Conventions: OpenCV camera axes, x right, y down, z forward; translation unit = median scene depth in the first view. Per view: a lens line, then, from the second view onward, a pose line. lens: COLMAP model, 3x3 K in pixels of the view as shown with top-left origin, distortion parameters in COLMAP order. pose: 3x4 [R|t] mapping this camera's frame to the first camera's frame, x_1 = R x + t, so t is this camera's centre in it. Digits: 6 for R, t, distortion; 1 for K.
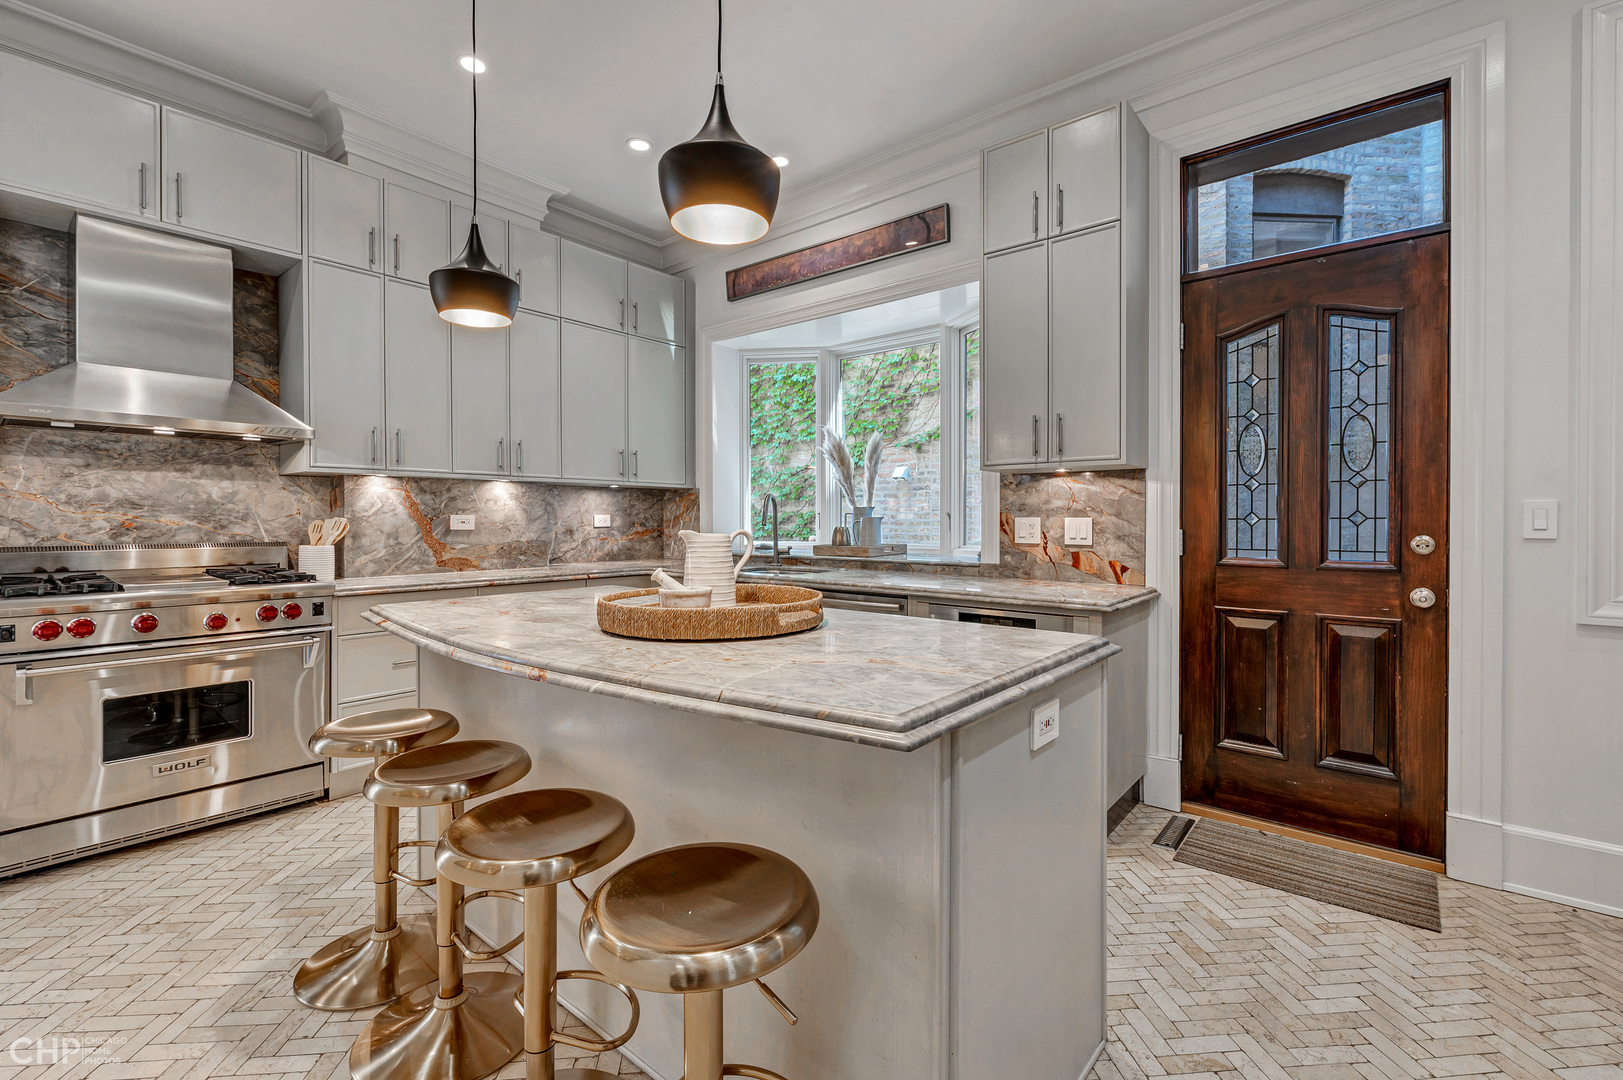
lens RADIAL K [[703.6, 0, 814.7], [0, 703.6, 531.6], [0, 0, 1]] dist [-0.011221, 0.000835]
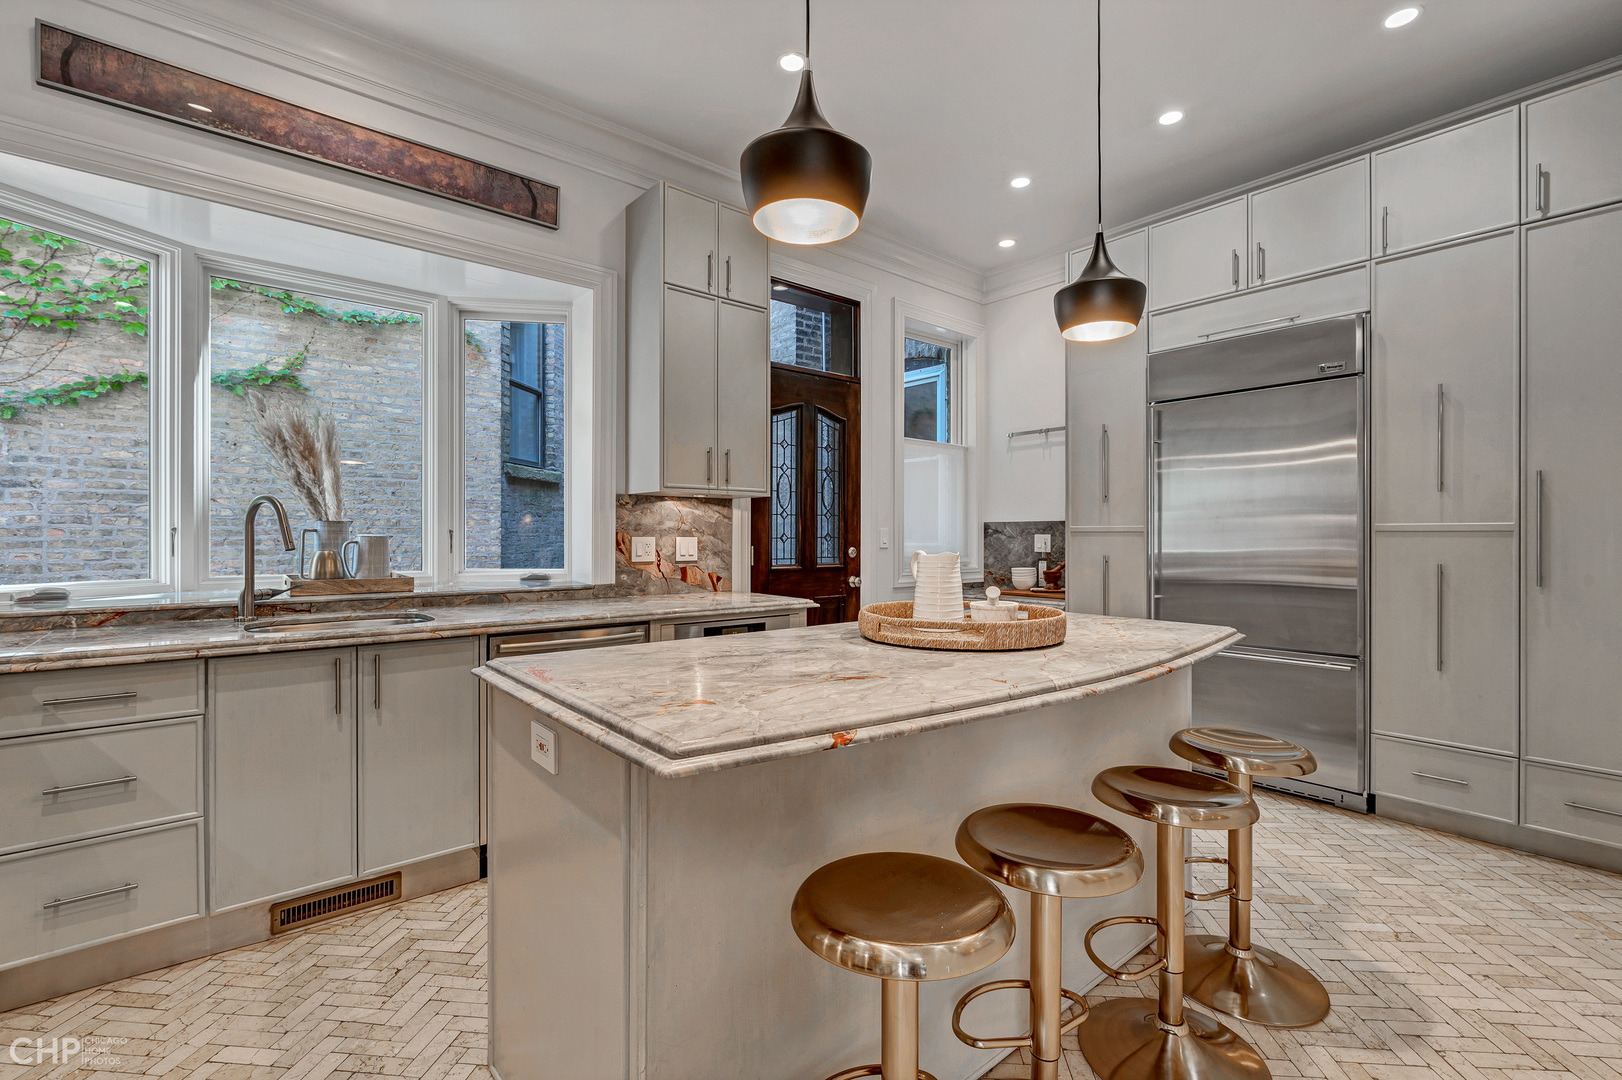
lens RADIAL K [[703.2, 0, 824.4], [0, 703.2, 539.9], [0, 0, 1]] dist [-0.011221, 0.000835]
pose [[0.176750, -0.004301, 0.984246, -0.686962], [0.015677, 0.999876, 0.001554, -0.013268], [-0.984131, 0.015155, 0.176795, 0.553544]]
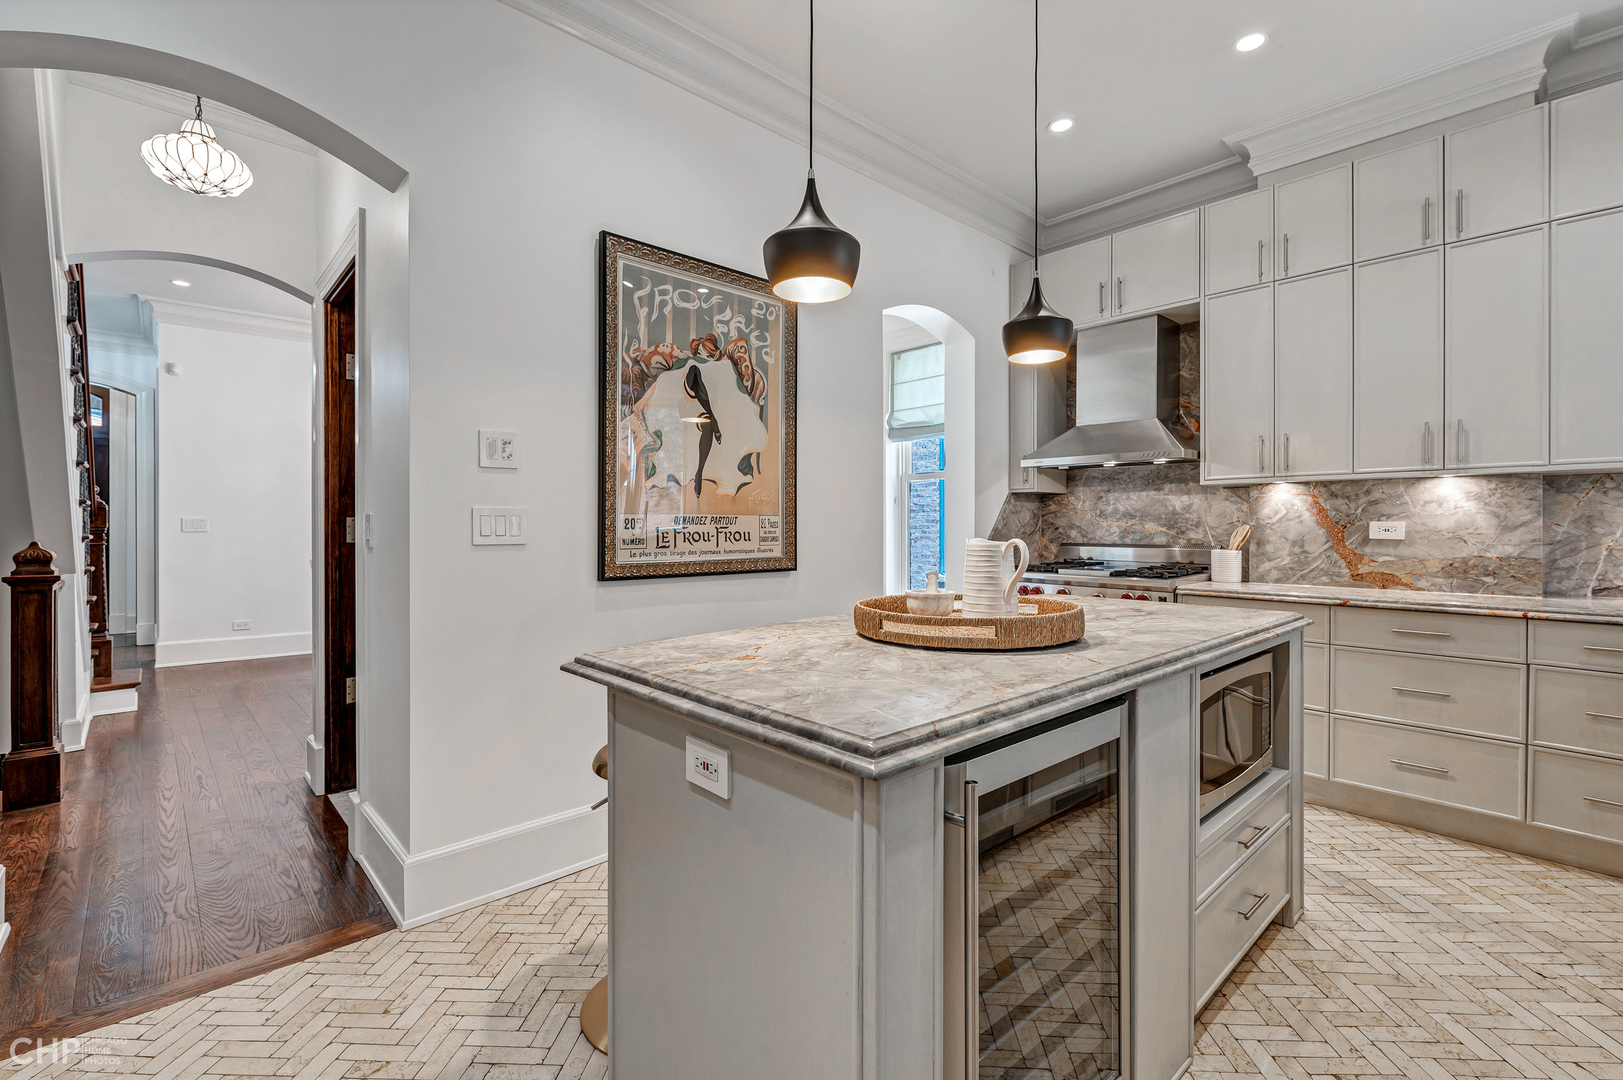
lens RADIAL K [[703.6, 0, 829.2], [0, 703.6, 526.9], [0, 0, 1]] dist [-0.011221, 0.000835]
pose [[-0.130448, 0.002662, -0.991452, 0.460040], [-0.016444, 0.999853, 0.004848, -0.011652], [0.991319, 0.016936, -0.130385, 0.510101]]
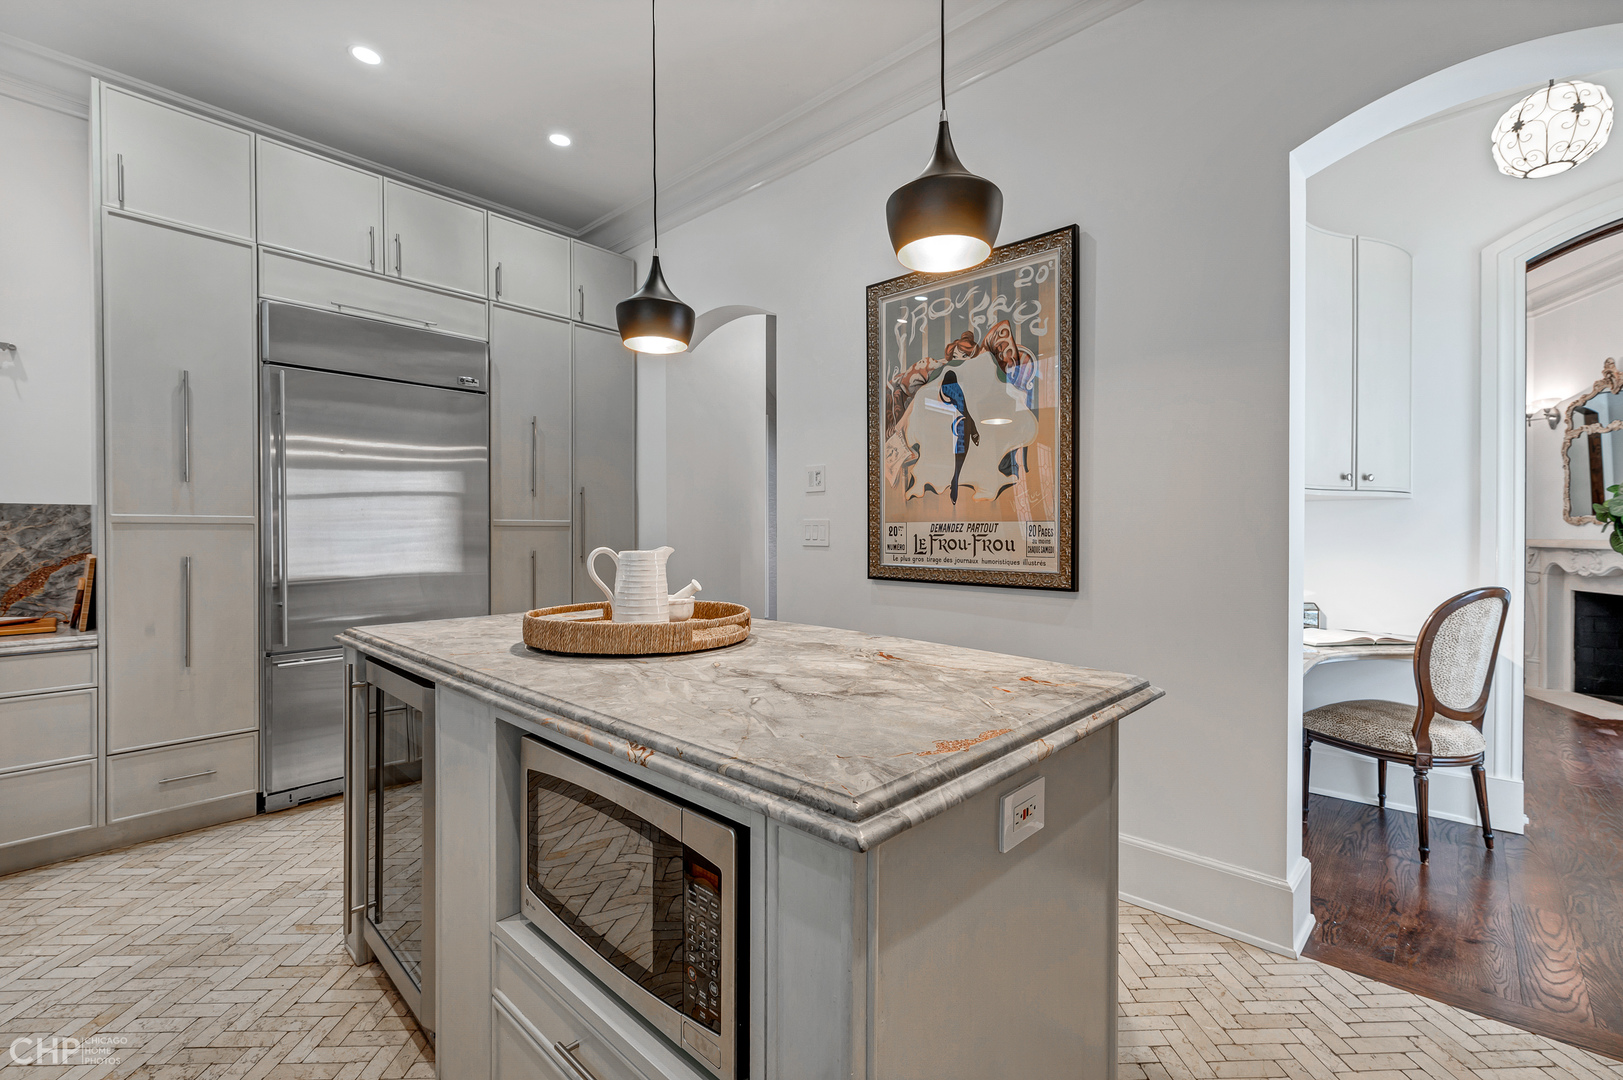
lens RADIAL K [[703.6, 0, 830.9], [0, 703.6, 536.2], [0, 0, 1]] dist [-0.011221, 0.000835]
pose [[-0.998901, -0.001692, 0.046832, -0.255506], [-0.000514, 0.999683, 0.025154, -0.023683], [-0.046859, 0.025102, -0.998586, 1.080616]]
